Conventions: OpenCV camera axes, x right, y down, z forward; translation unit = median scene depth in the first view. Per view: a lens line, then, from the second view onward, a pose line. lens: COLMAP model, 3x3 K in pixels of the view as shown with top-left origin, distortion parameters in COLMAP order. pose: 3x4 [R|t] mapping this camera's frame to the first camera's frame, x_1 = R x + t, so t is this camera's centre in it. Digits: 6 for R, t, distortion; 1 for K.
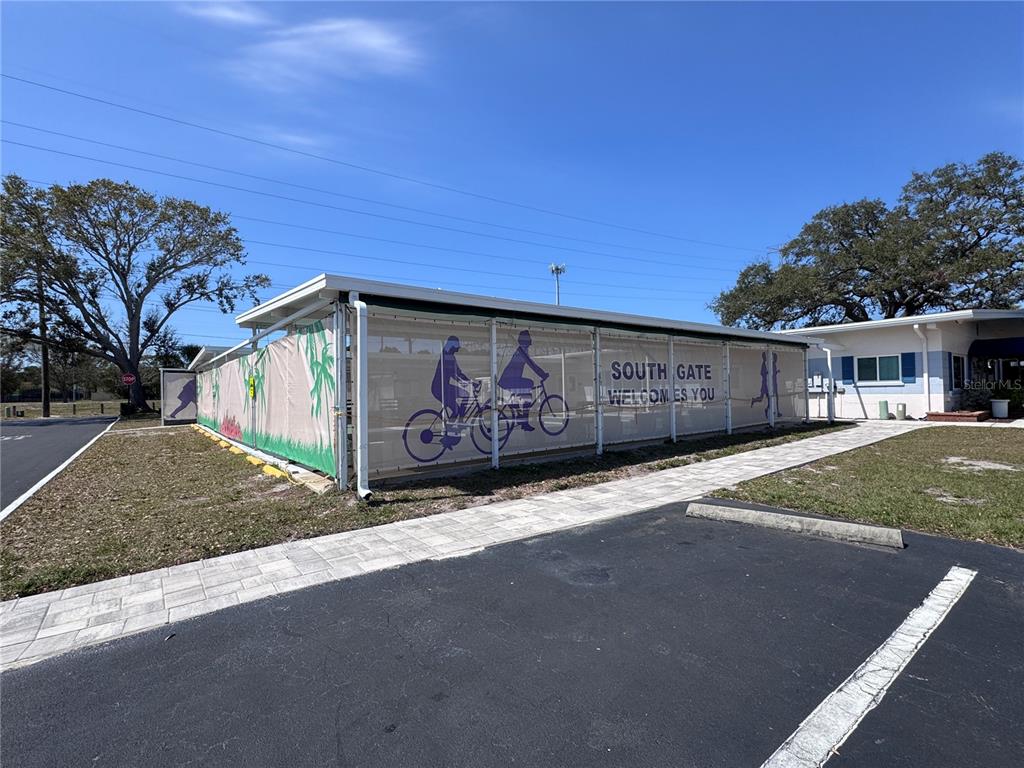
lens RADIAL K [[486.6, 0, 509.9], [0, 486.6, 382.0], [0, 0, 1]] dist [-0.005942, 0.002201]
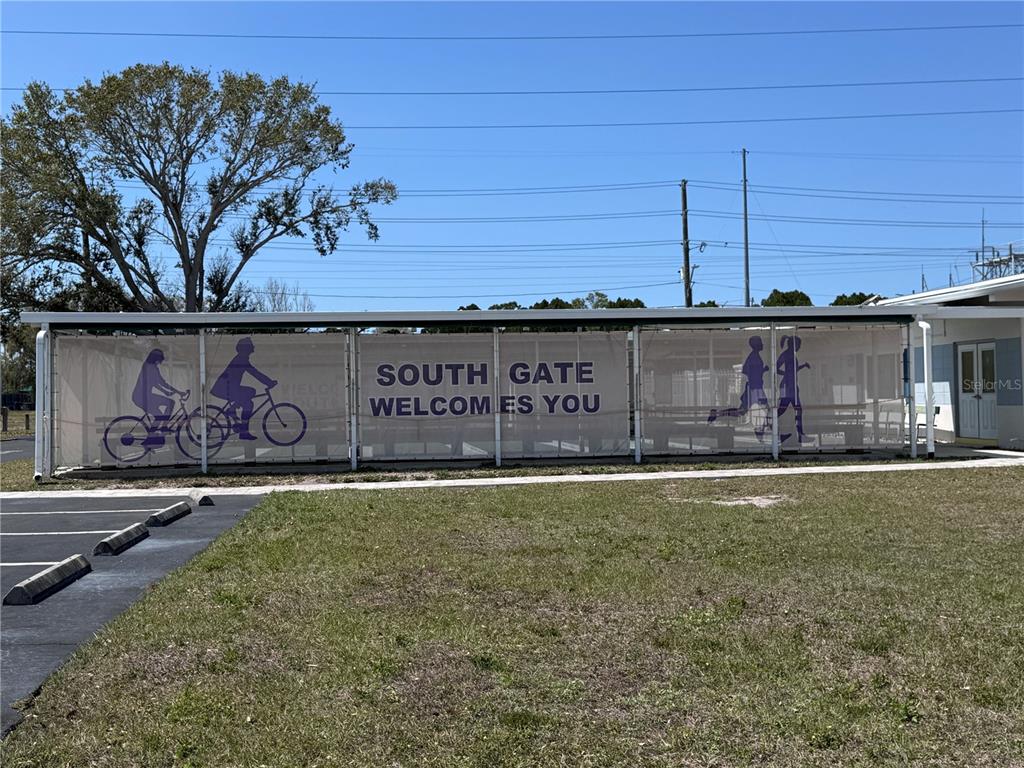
lens RADIAL K [[1300.2, 0, 513.6], [0, 1300.2, 383.7], [0, 0, 1]] dist [0.022753, 0.000000]
pose [[0.863697, -0.001624, -0.504008, 0.447072], [0.008889, 0.999888, 0.012010, -0.009760], [0.503932, -0.014853, 0.863615, -0.242618]]
